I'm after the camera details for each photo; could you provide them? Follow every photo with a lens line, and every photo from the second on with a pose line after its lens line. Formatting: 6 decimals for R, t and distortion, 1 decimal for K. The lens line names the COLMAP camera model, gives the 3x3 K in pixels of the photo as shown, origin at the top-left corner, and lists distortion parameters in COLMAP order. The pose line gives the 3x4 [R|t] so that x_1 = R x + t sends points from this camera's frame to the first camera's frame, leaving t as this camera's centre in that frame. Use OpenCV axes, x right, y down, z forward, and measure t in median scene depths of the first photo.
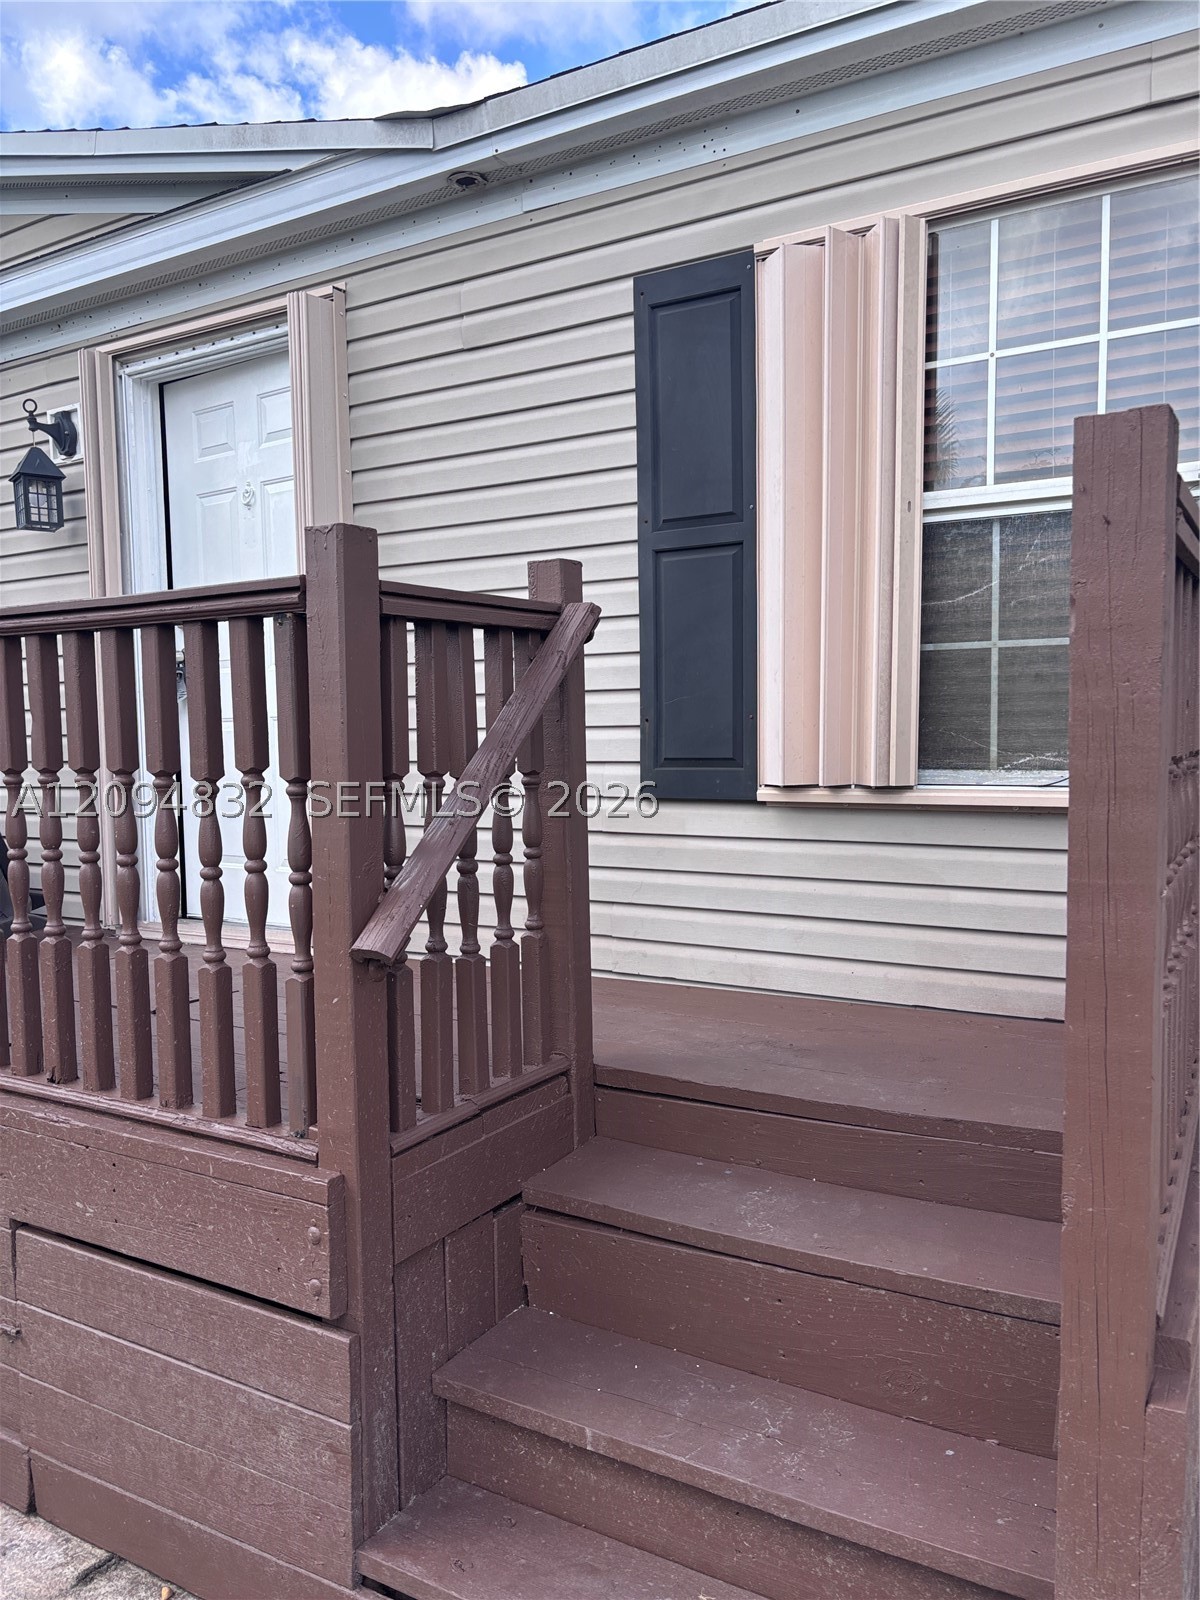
lens RADIAL K [[1211.6, 0, 604.3], [0, 1211.6, 807.6], [0, 0, 1]] dist [0.041514, -0.043687]
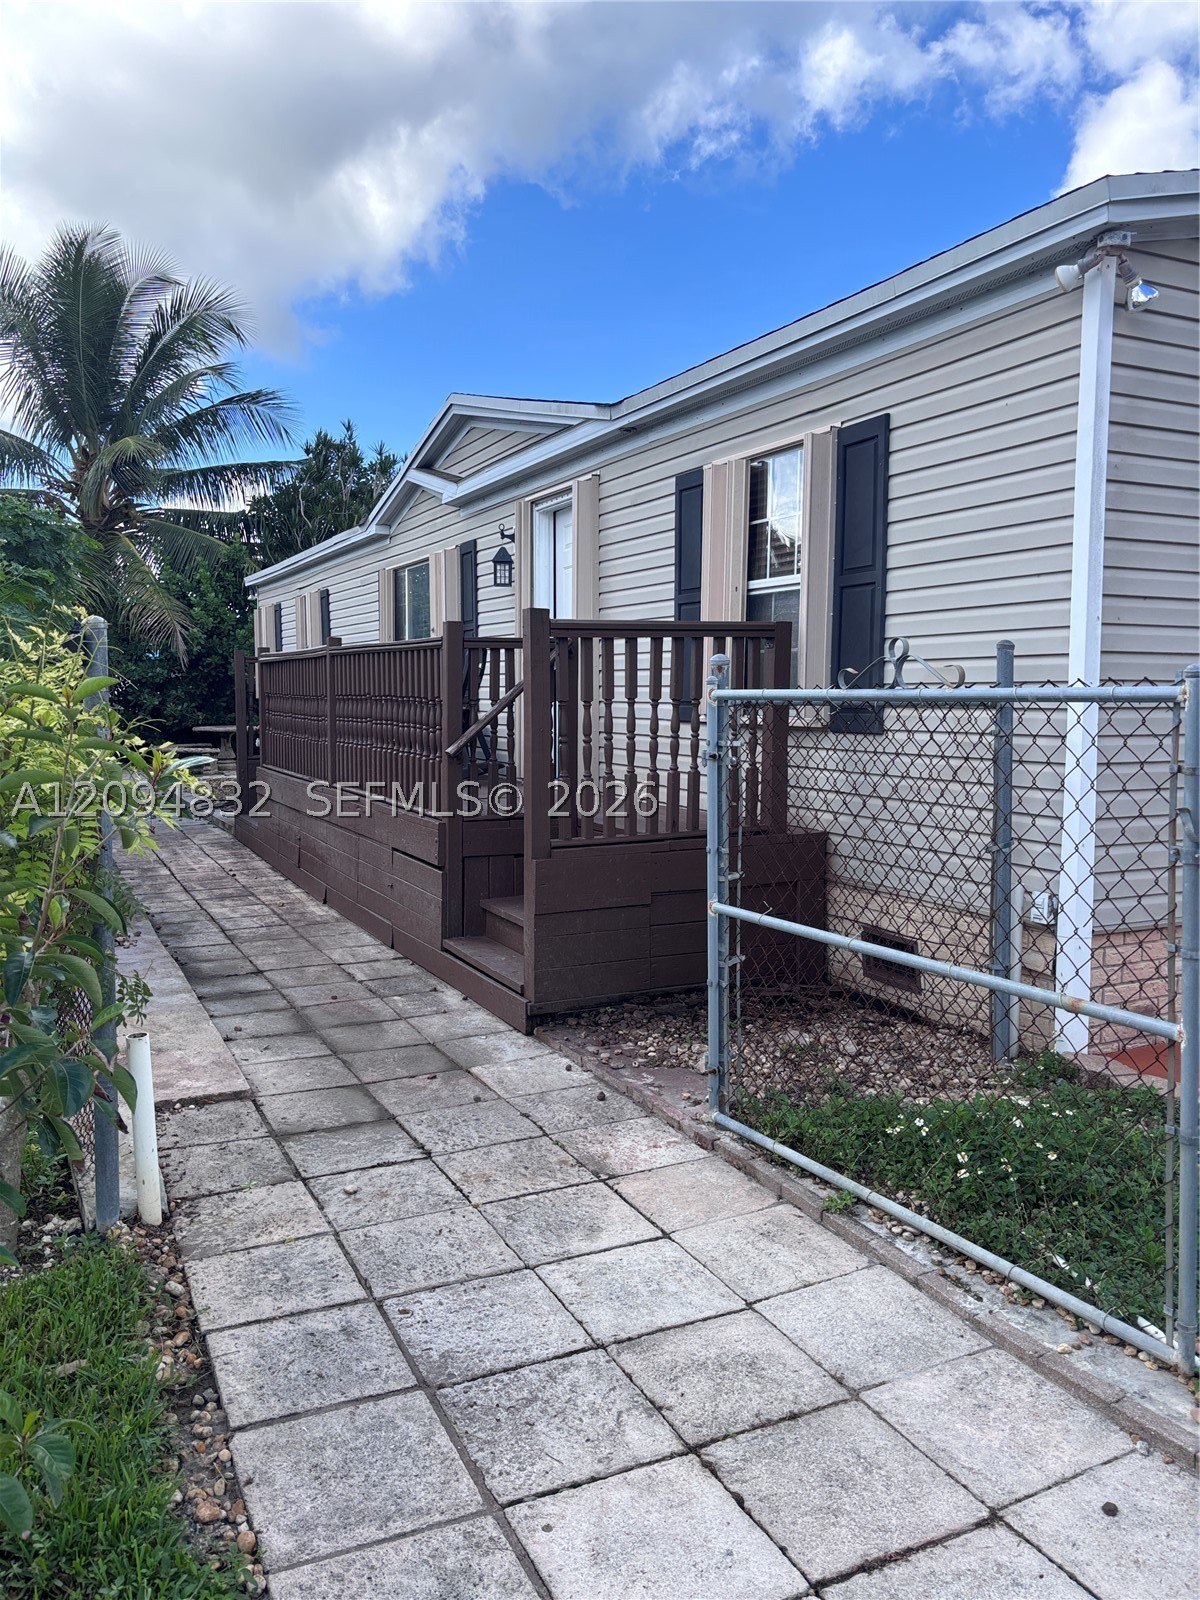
lens RADIAL K [[1211.6, 0, 596.9], [0, 1211.6, 802.6], [0, 0, 1]] dist [0.041514, -0.043687]
pose [[0.838152, 0.069091, -0.541043, 1.050191], [-0.052661, 0.997561, 0.045809, 0.045019], [0.542888, -0.009903, 0.839747, -0.834632]]
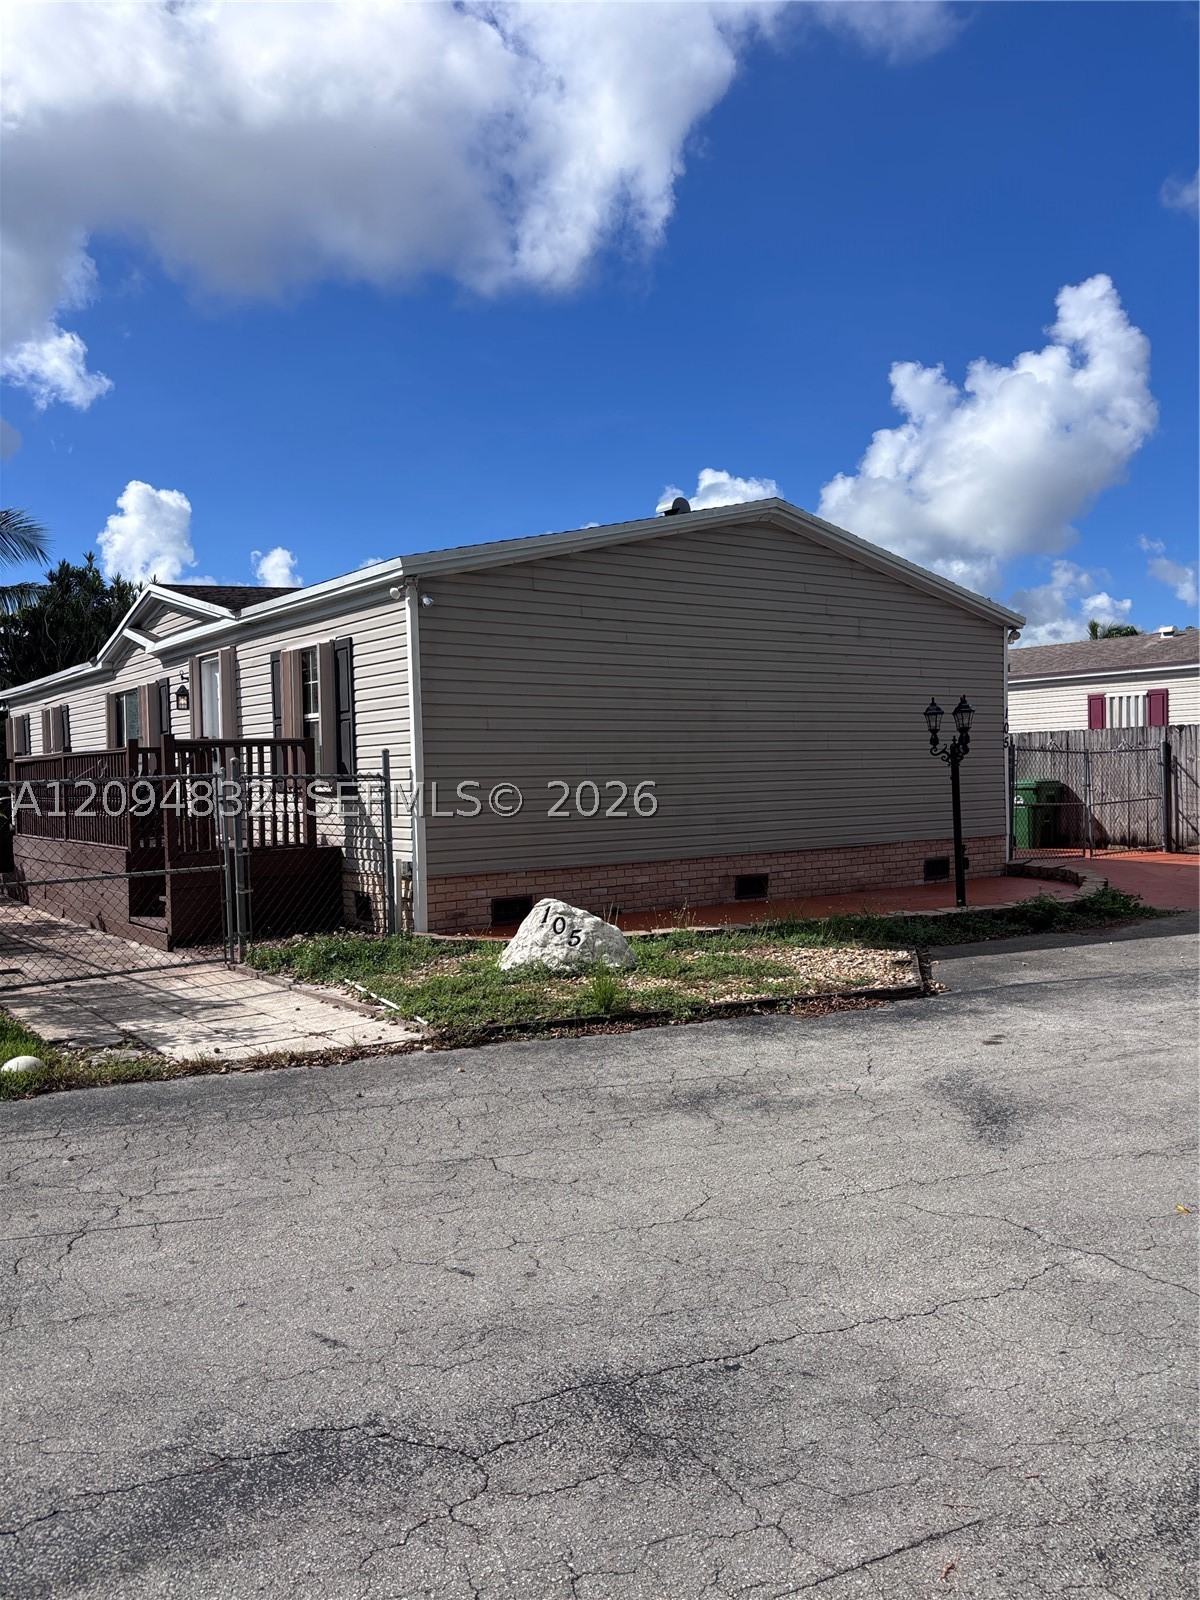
lens RADIAL K [[1211.6, 0, 592.5], [0, 1211.6, 794.4], [0, 0, 1]] dist [0.041514, -0.043687]
pose [[0.922901, 0.006402, -0.384984, 2.299372], [-0.022557, 0.999043, -0.037462, 0.115775], [0.384376, 0.043258, 0.922163, -1.993238]]
